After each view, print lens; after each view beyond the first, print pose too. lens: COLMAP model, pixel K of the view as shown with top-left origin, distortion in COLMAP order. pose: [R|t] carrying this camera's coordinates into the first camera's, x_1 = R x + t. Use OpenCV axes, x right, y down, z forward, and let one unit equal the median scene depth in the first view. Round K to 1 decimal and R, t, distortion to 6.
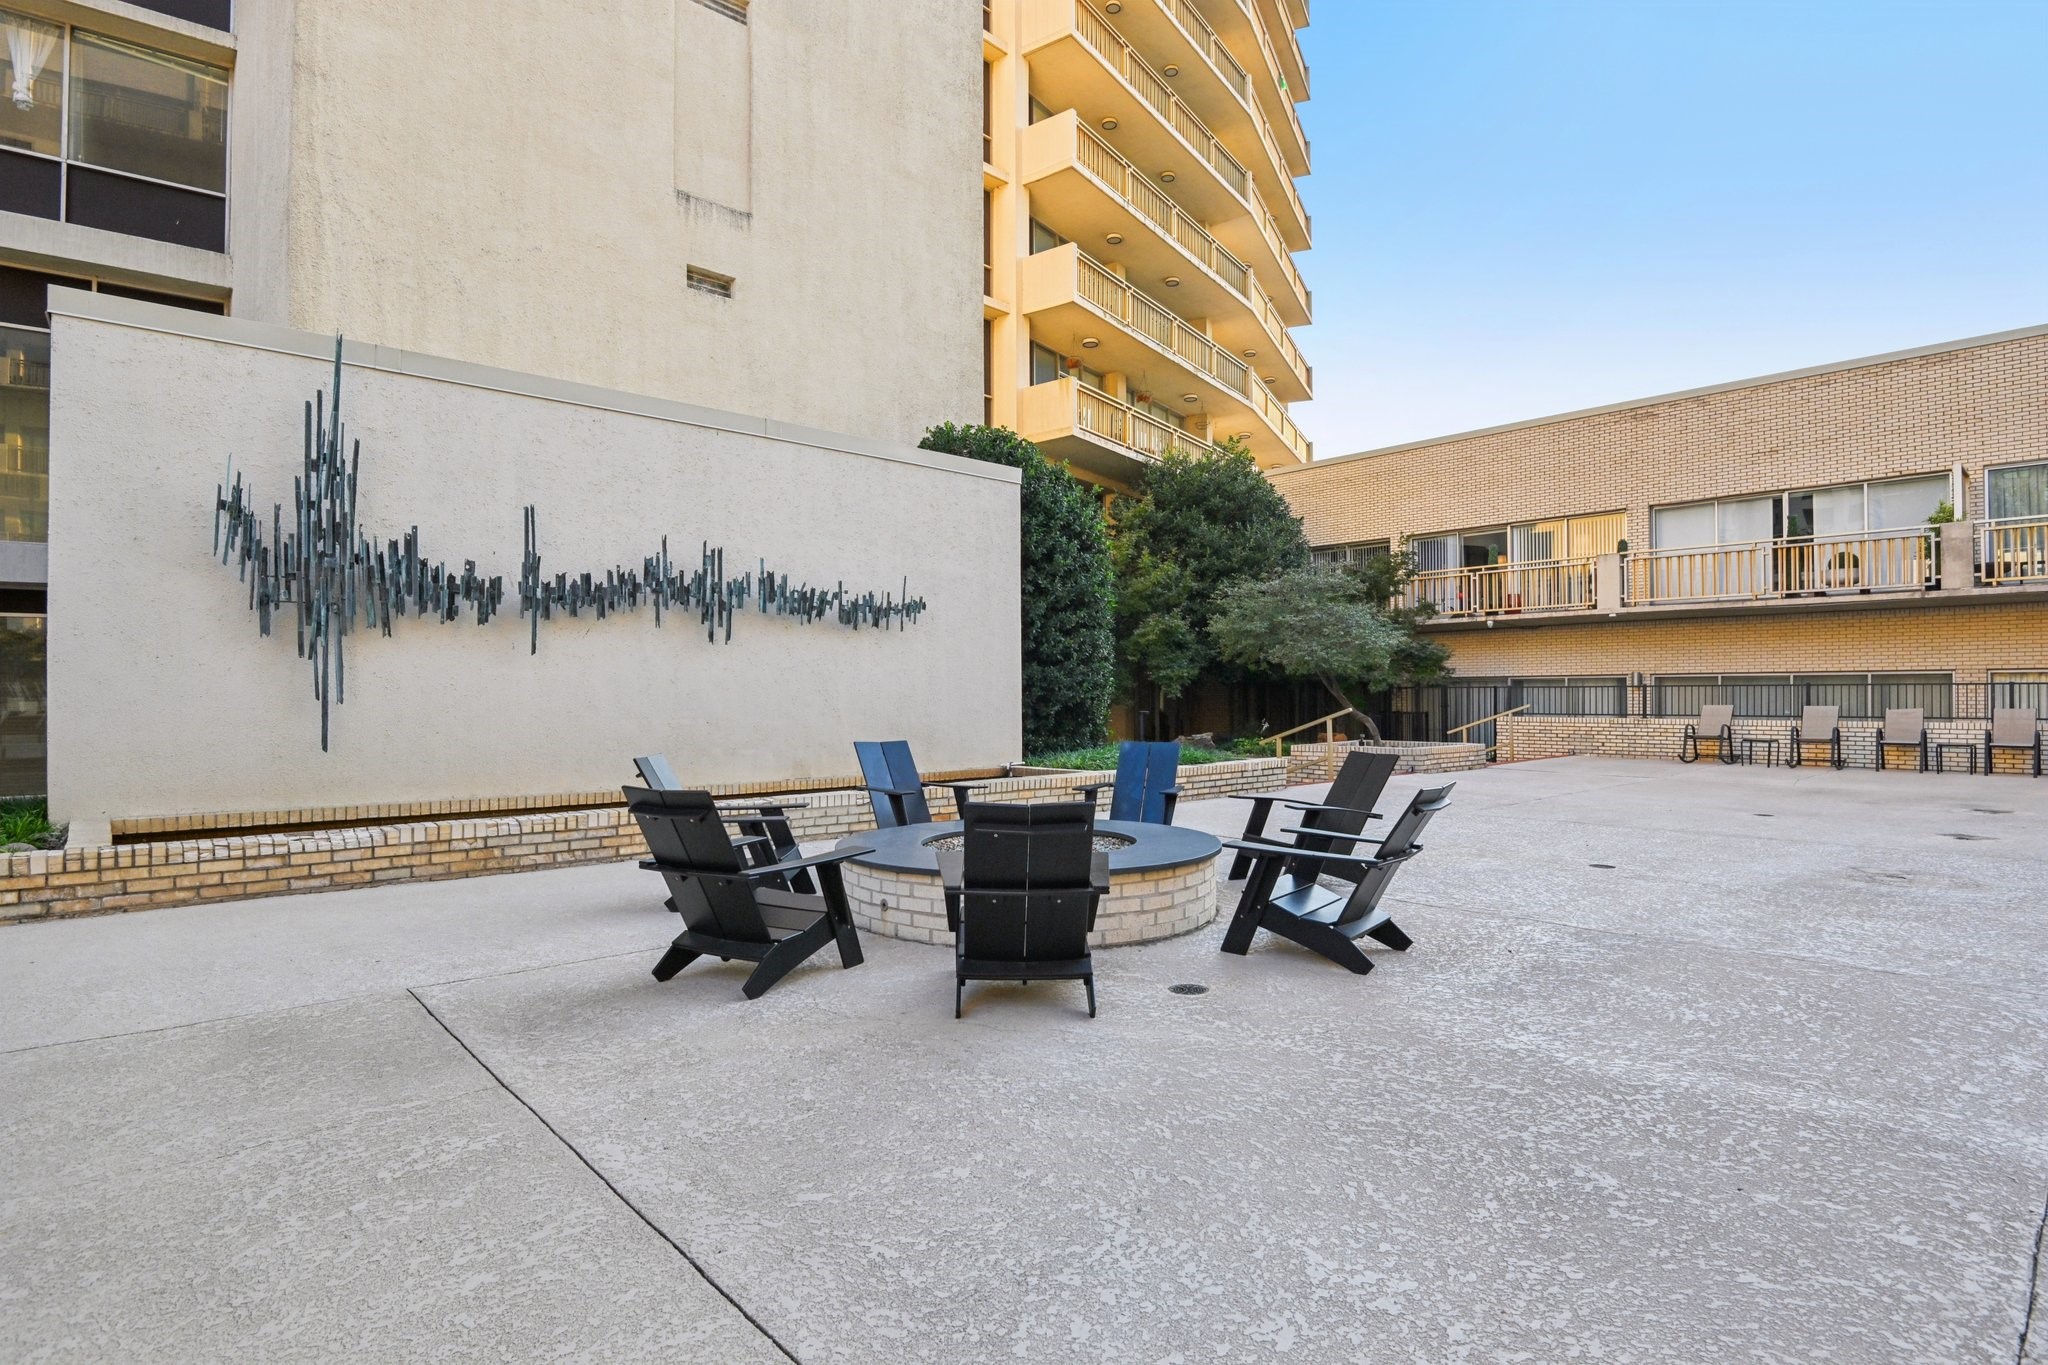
lens RADIAL K [[1058.6, 0, 1024.0], [0, 1058.6, 682.5], [0, 0, 1]] dist [-0.011910, -0.000816]
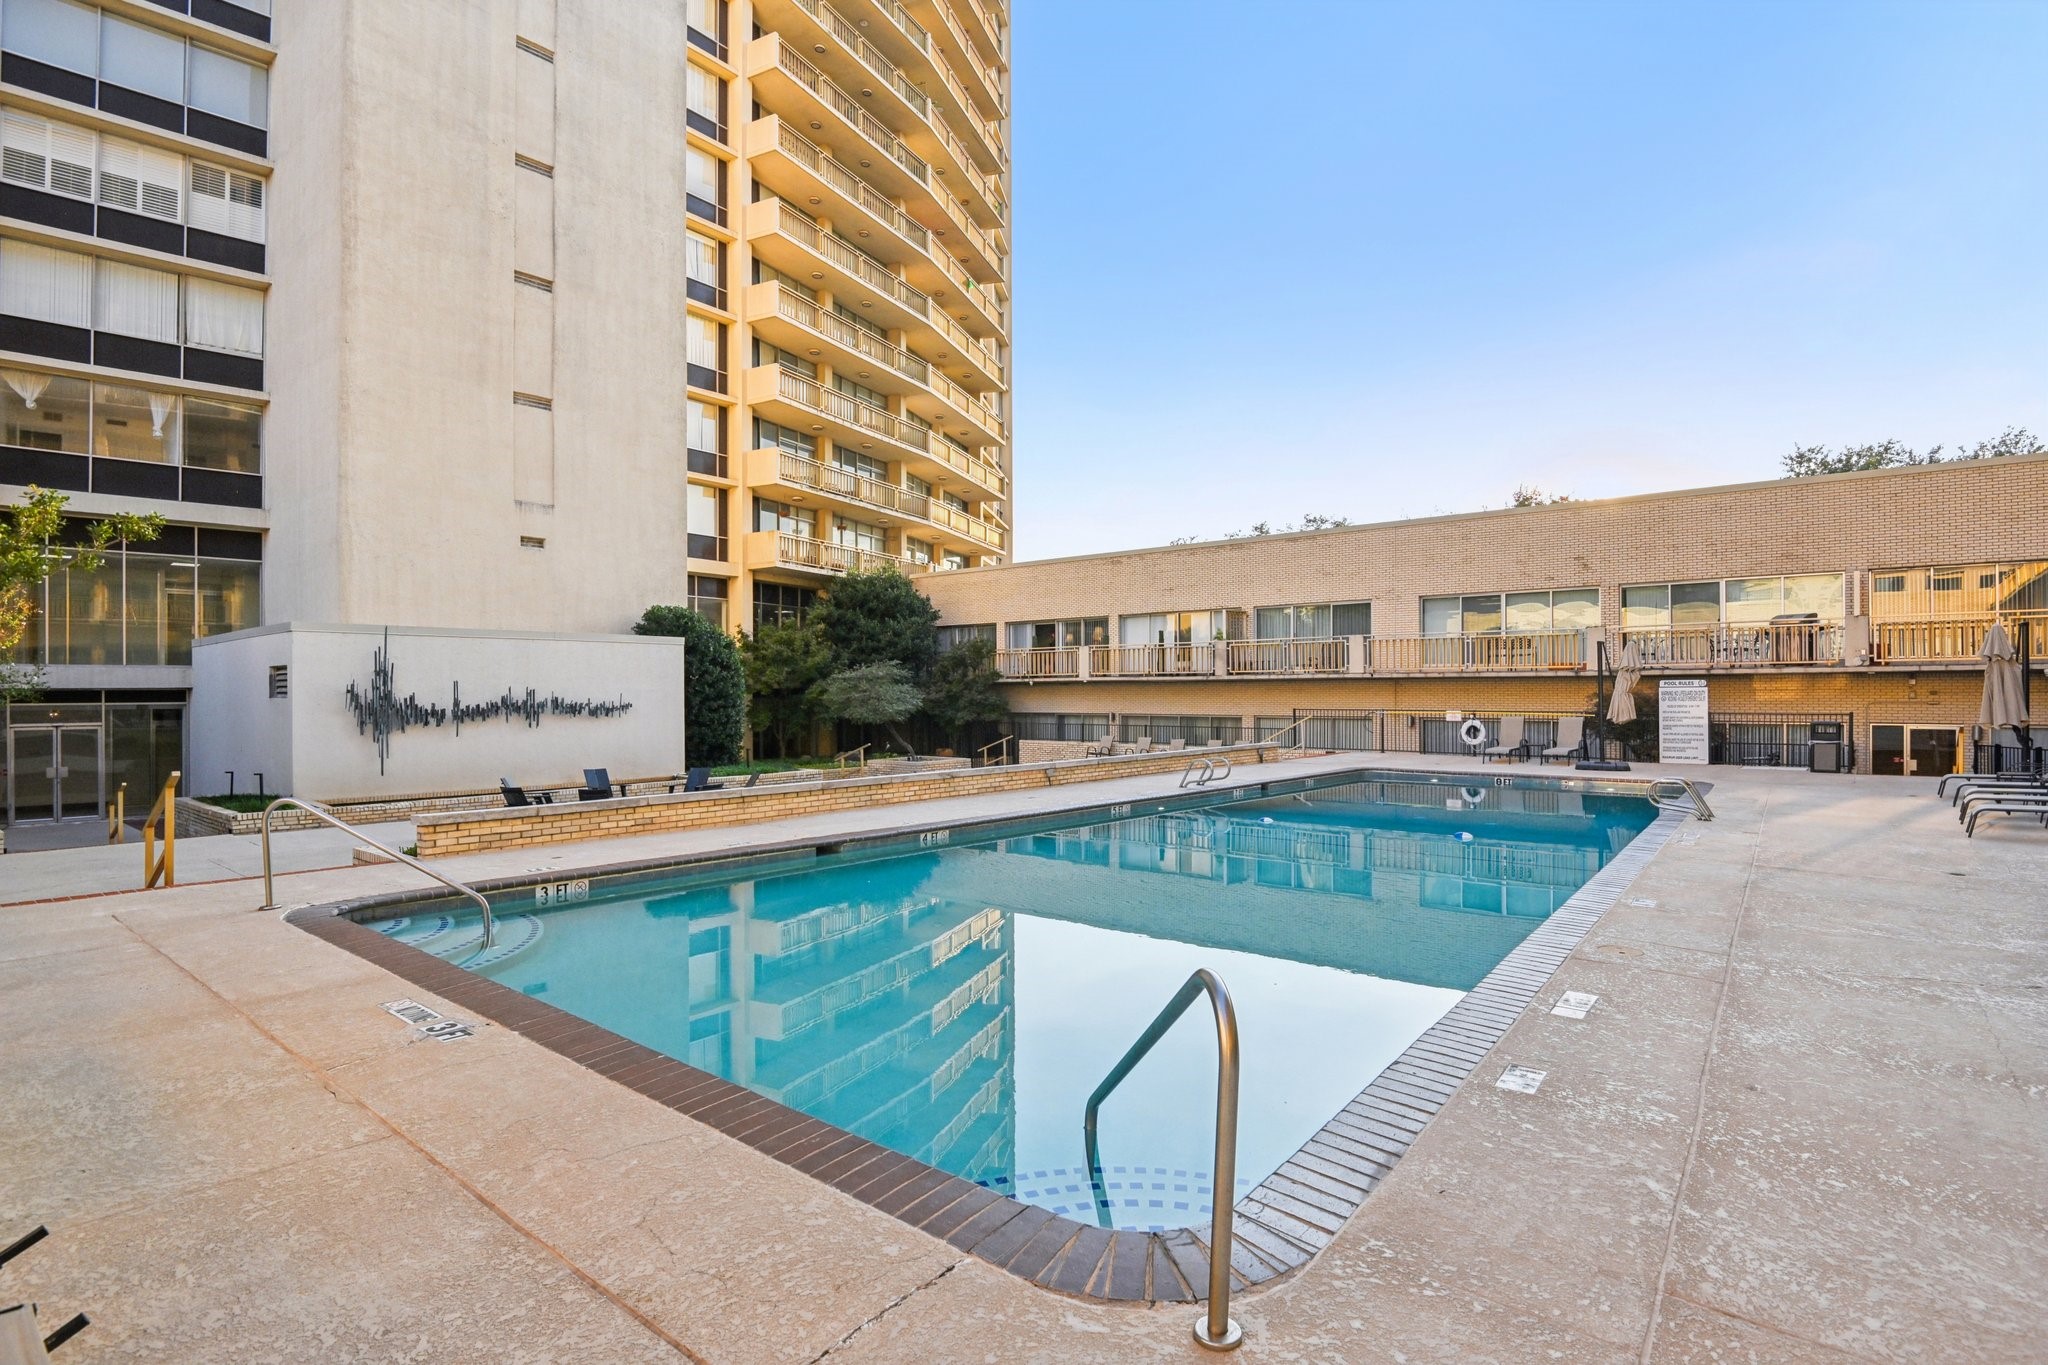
lens RADIAL K [[1050.4, 0, 1024.0], [0, 1050.4, 682.5], [0, 0, 1]] dist [-0.004116, -0.000462]
pose [[0.991837, -0.000126, 0.127511, 0.493210], [-0.000298, 0.999994, 0.003307, -0.140715], [-0.127511, -0.003318, 0.991832, -1.451532]]
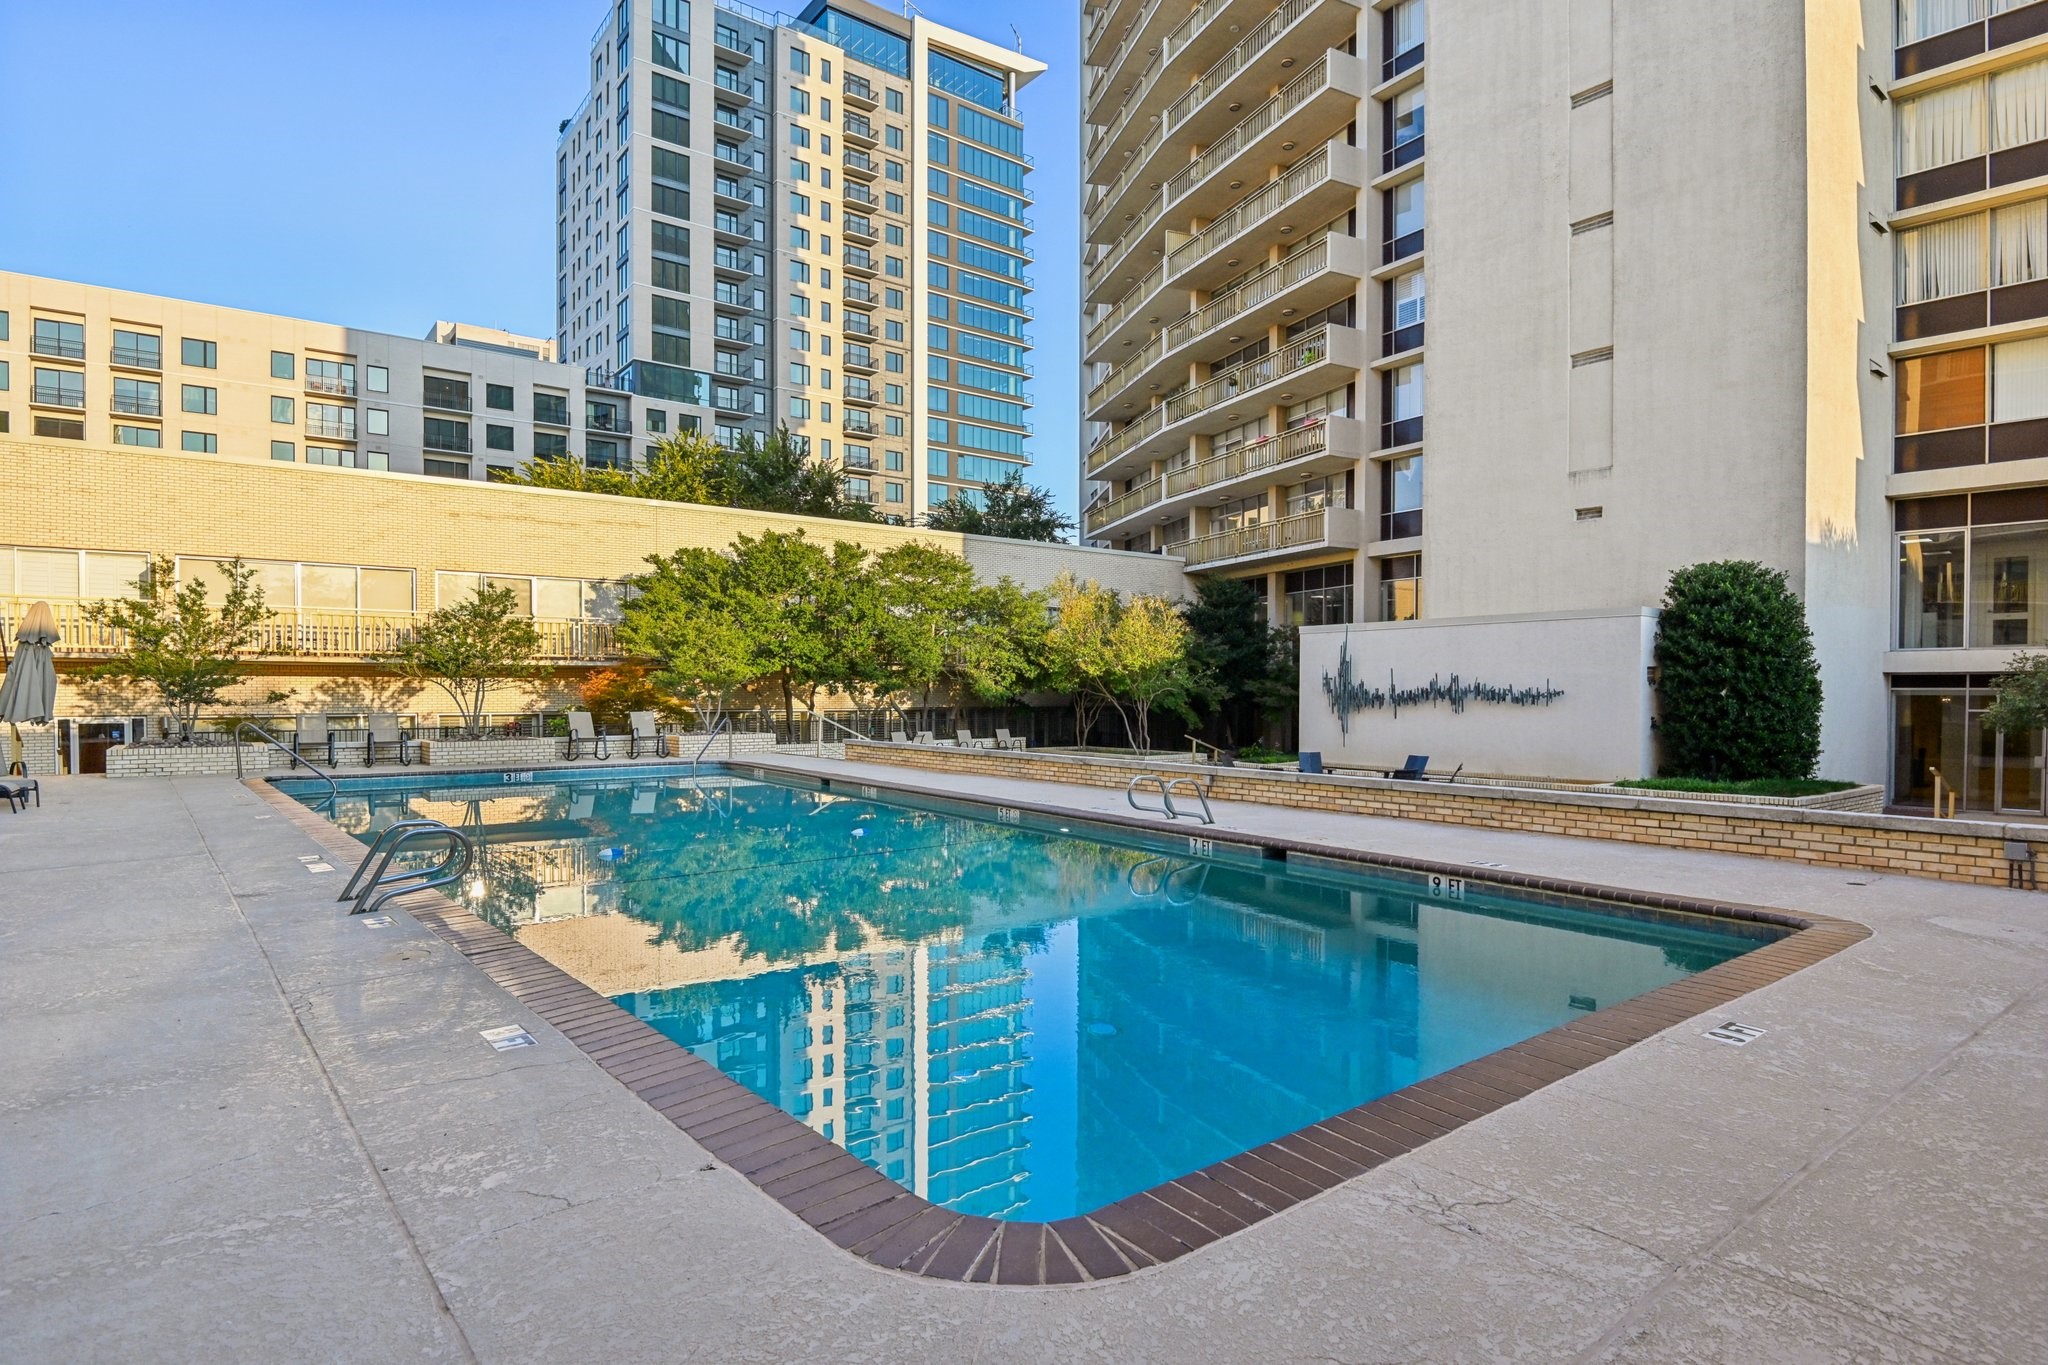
lens RADIAL K [[1158.5, 0, 1013.7], [0, 1158.5, 693.8], [0, 0, 1]] dist [0.002914, 0.000371]
pose [[-0.102062, 0.007808, -0.994747, 2.337885], [0.018969, 0.999803, 0.005901, -0.111559], [0.994597, -0.018267, -0.102190, 0.231044]]
